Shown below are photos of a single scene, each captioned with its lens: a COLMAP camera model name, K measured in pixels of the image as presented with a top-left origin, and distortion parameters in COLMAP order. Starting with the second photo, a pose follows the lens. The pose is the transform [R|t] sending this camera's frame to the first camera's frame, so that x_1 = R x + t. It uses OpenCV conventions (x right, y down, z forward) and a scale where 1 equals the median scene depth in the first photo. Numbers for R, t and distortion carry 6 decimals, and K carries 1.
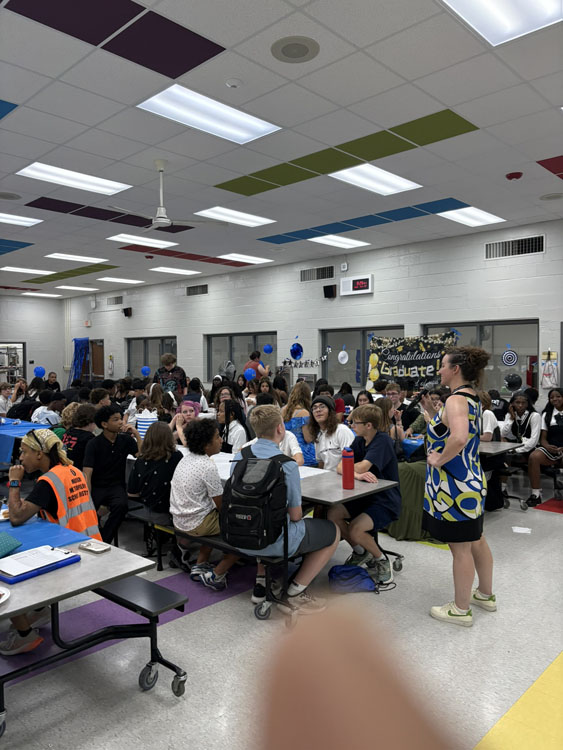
lens RADIAL K [[578.3, 0, 285.8], [0, 578.3, 372.3], [0, 0, 1]] dist [0.042050, -0.042568]
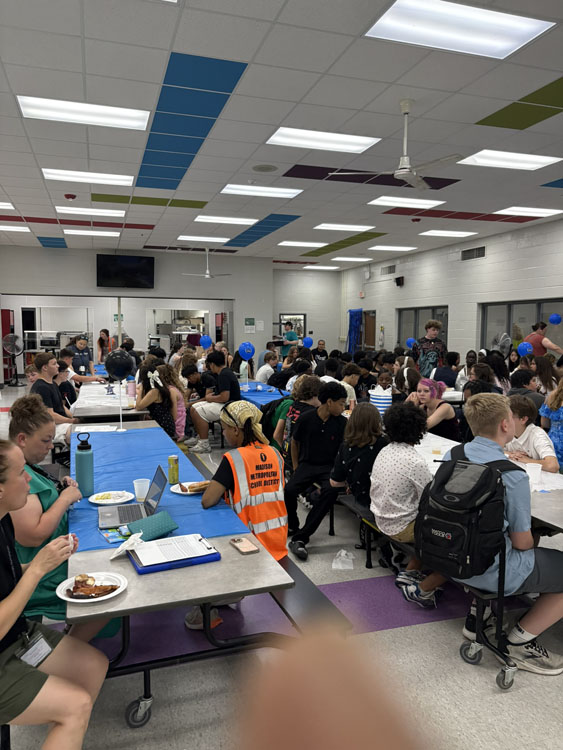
lens RADIAL K [[578.3, 0, 273.9], [0, 578.3, 382.0], [0, 0, 1]] dist [0.042050, -0.042568]
pose [[0.874104, 0.052291, -0.482916, 0.044584], [-0.020117, 0.997233, 0.071570, -0.003135], [0.485322, -0.052845, 0.872737, 0.099695]]
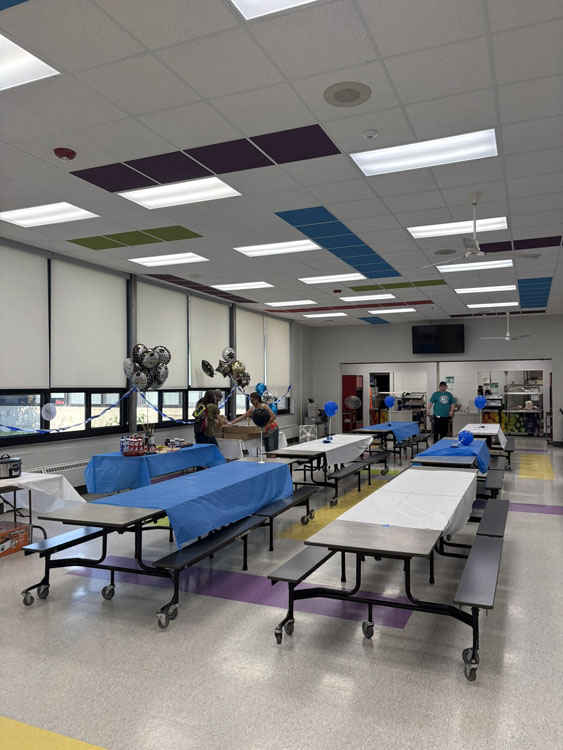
lens RADIAL K [[578.3, 0, 278.8], [0, 578.3, 380.2], [0, 0, 1]] dist [0.042050, -0.042568]
pose [[0.332220, -0.009633, -0.943153, 0.499648], [-0.022537, 0.999581, -0.018148, -0.016433], [0.942933, 0.027285, 0.331864, 0.298799]]
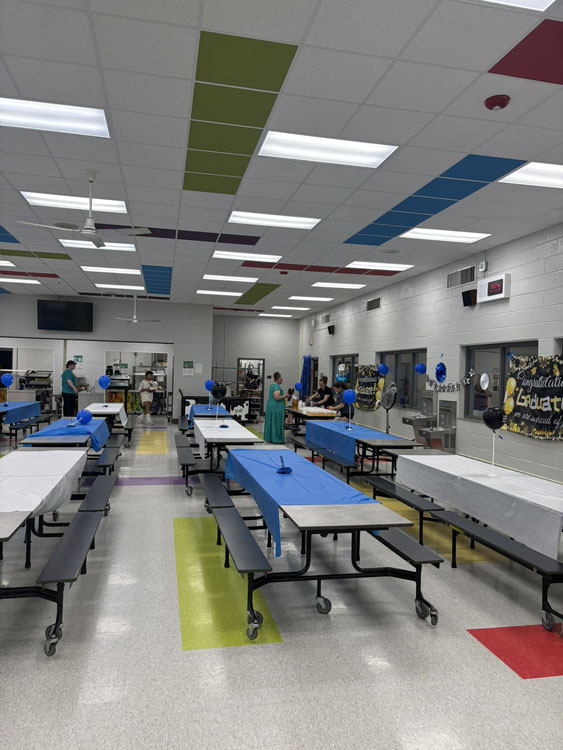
lens RADIAL K [[578.3, 0, 296.7], [0, 578.3, 380.5], [0, 0, 1]] dist [0.042050, -0.042568]
pose [[0.825438, 0.035039, -0.563404, 0.527945], [-0.046926, 0.998876, -0.006630, -0.015471], [0.562539, 0.031911, 0.826155, 0.321327]]
